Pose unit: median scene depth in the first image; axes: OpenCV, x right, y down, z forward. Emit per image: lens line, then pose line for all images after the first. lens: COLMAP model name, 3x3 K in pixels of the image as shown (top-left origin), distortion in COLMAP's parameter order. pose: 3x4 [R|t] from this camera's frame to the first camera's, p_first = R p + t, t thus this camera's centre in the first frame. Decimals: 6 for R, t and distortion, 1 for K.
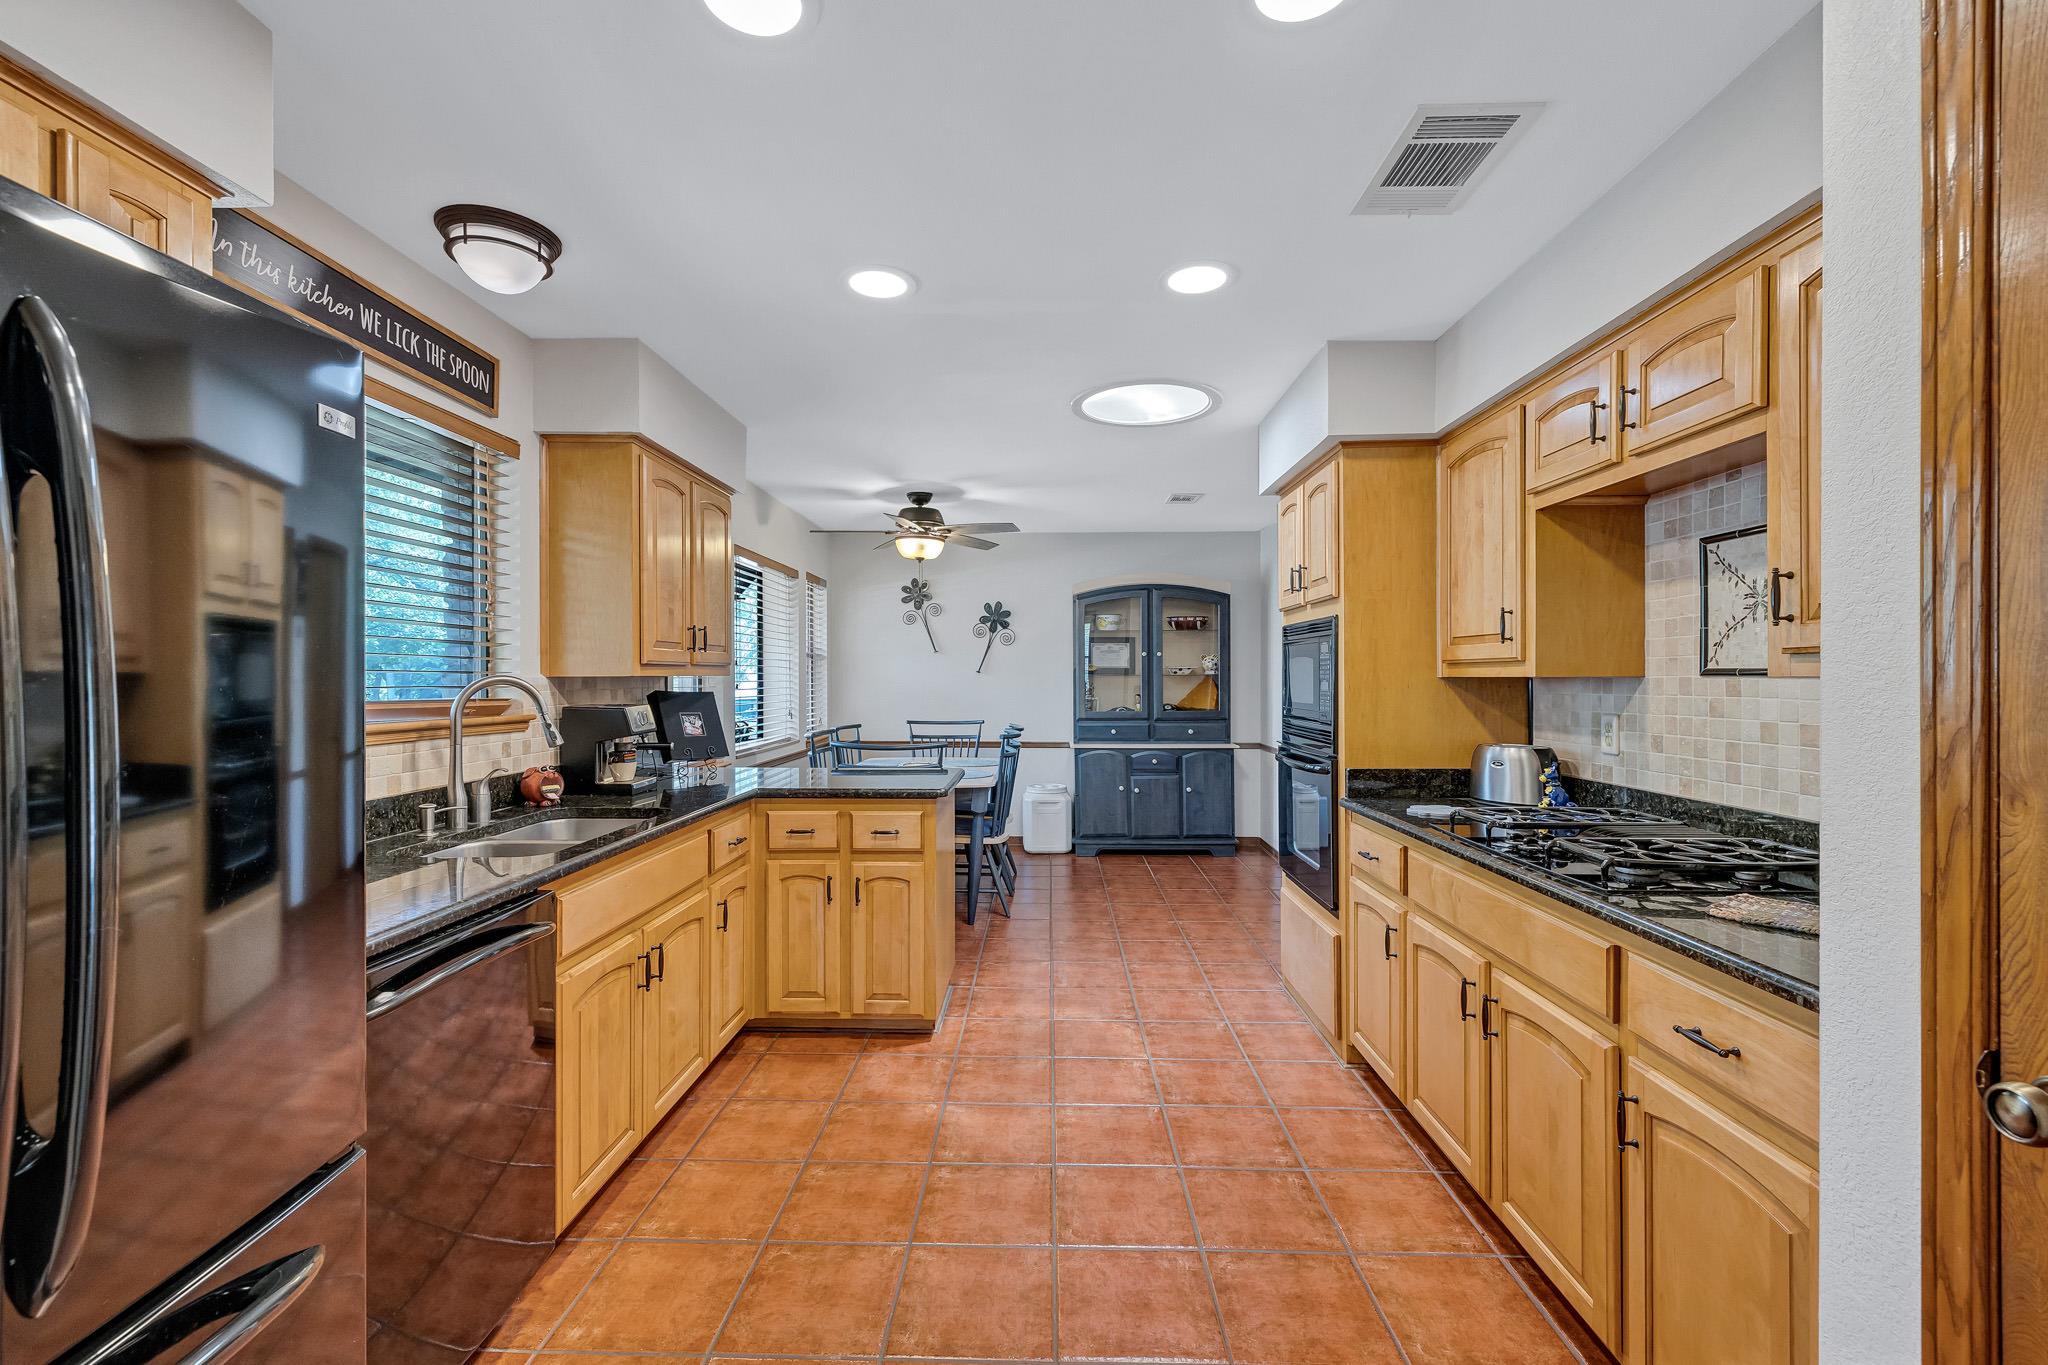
lens RADIAL K [[875.3, 0, 1016.9], [0, 875.3, 681.6], [0, 0, 1]] dist [0.005141, 0.000425]
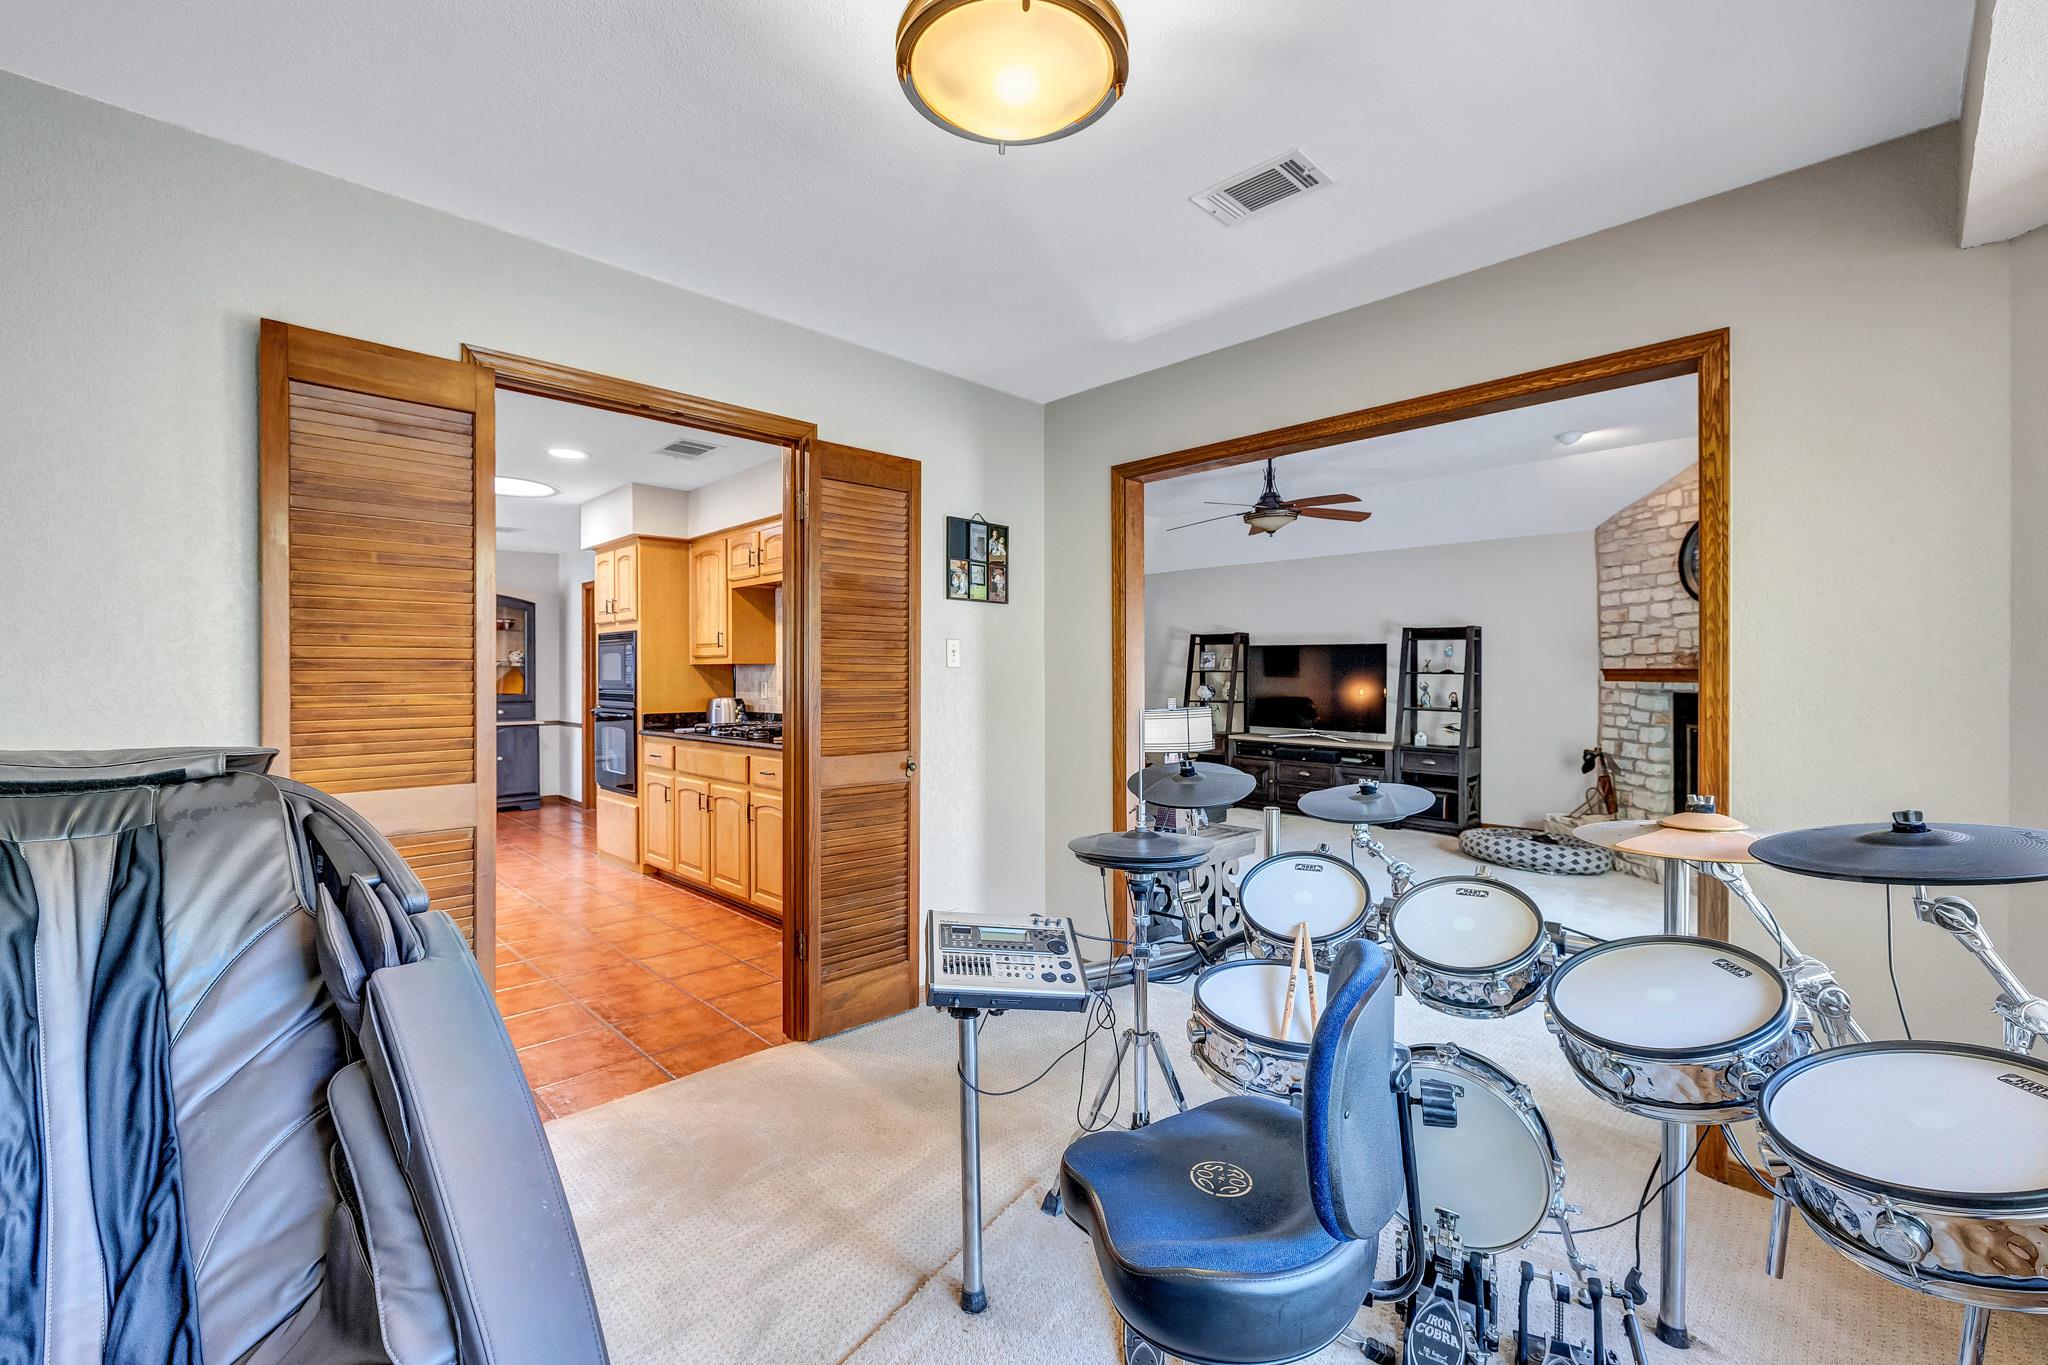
lens RADIAL K [[861.7, 0, 1022.1], [0, 861.7, 671.5], [0, 0, 1]] dist [-0.000681, -0.000100]
pose [[0.691728, 0.000792, 0.722157, -0.420478], [0.006120, 0.999957, -0.006959, 0.030814], [-0.722132, 0.009233, 0.691694, -0.919371]]
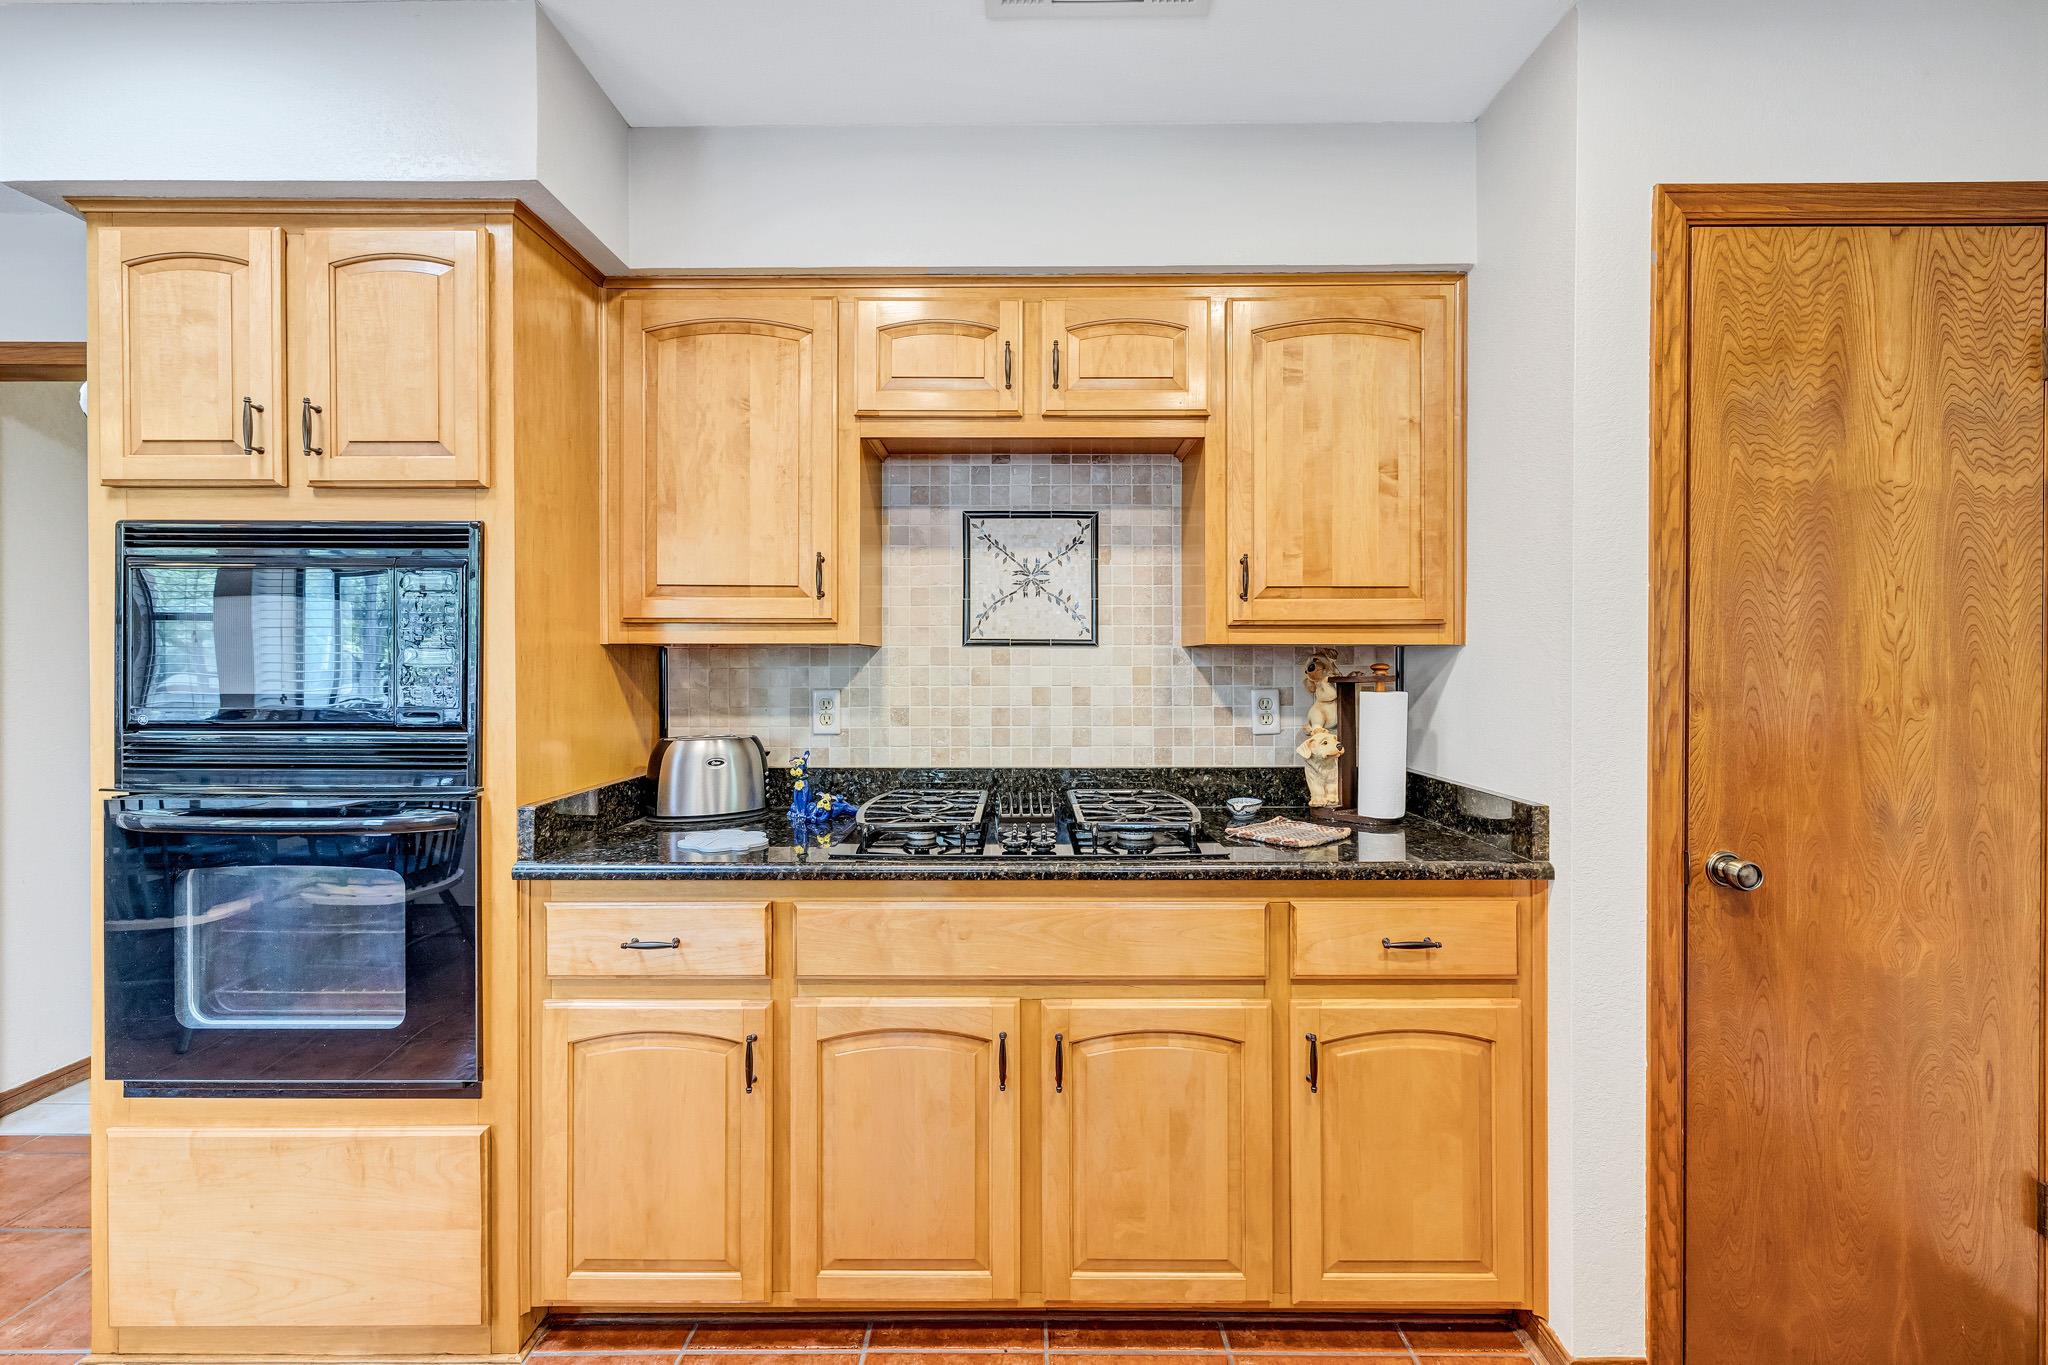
lens RADIAL K [[875.9, 0, 1033.4], [0, 875.9, 666.6], [0, 0, 1]] dist [0.007535, 0.000176]
pose [[-0.033233, 0.000144, 0.999448, -0.197154], [0.004109, 0.999992, -0.000007, 0.014739], [-0.999439, 0.004107, -0.033233, 0.770362]]
